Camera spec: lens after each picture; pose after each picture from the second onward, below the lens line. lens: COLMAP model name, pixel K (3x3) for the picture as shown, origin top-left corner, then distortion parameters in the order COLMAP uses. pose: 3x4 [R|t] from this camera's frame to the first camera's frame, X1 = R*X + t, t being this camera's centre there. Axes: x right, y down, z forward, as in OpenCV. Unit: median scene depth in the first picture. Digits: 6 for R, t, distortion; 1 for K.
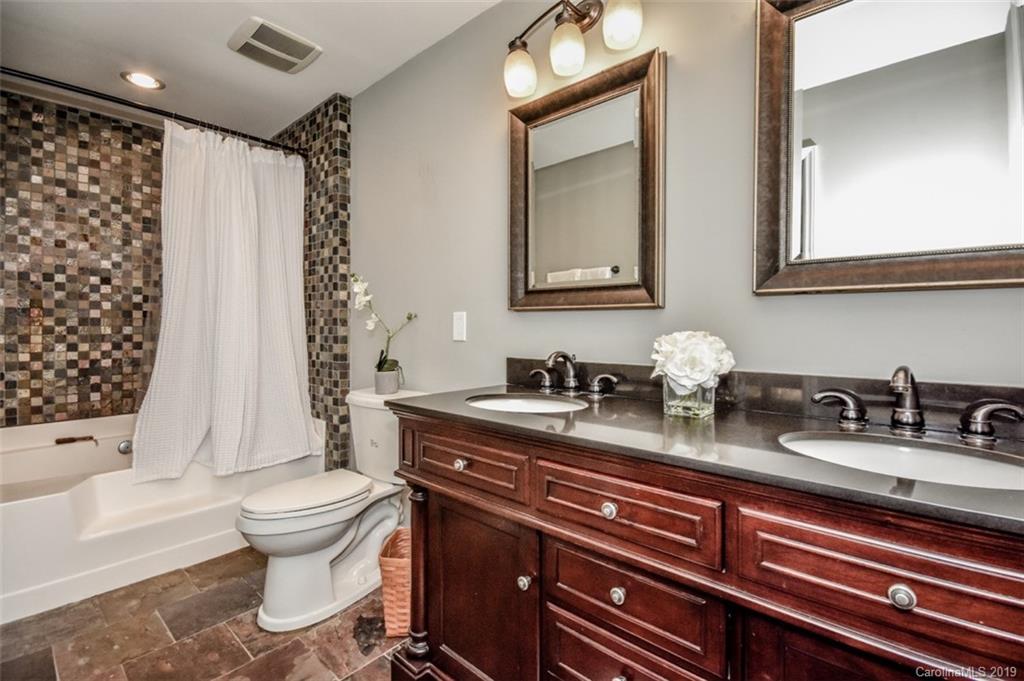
lens RADIAL K [[470.2, 0, 514.8], [0, 470.2, 335.1], [0, 0, 1]] dist [0.004805, -0.000788]
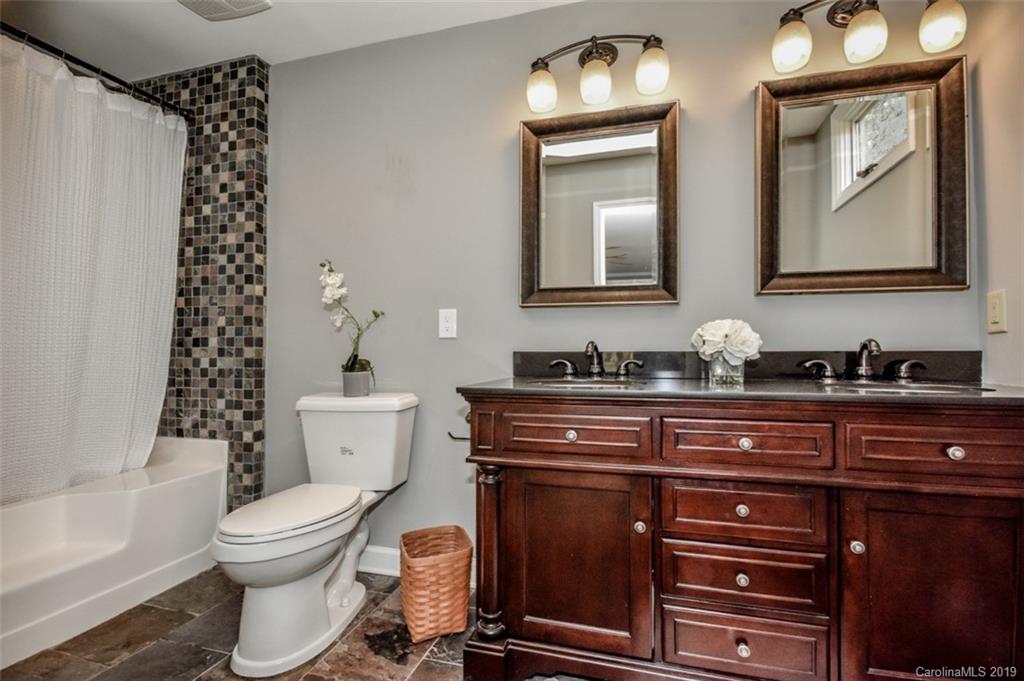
lens RADIAL K [[470.2, 0, 537.2], [0, 470.2, 343.3], [0, 0, 1]] dist [0.004805, -0.000788]
pose [[0.903312, 0.004536, 0.428960, -0.276027], [0.005855, 0.999721, -0.022901, 0.034915], [-0.428944, 0.023198, 0.903033, 0.012842]]
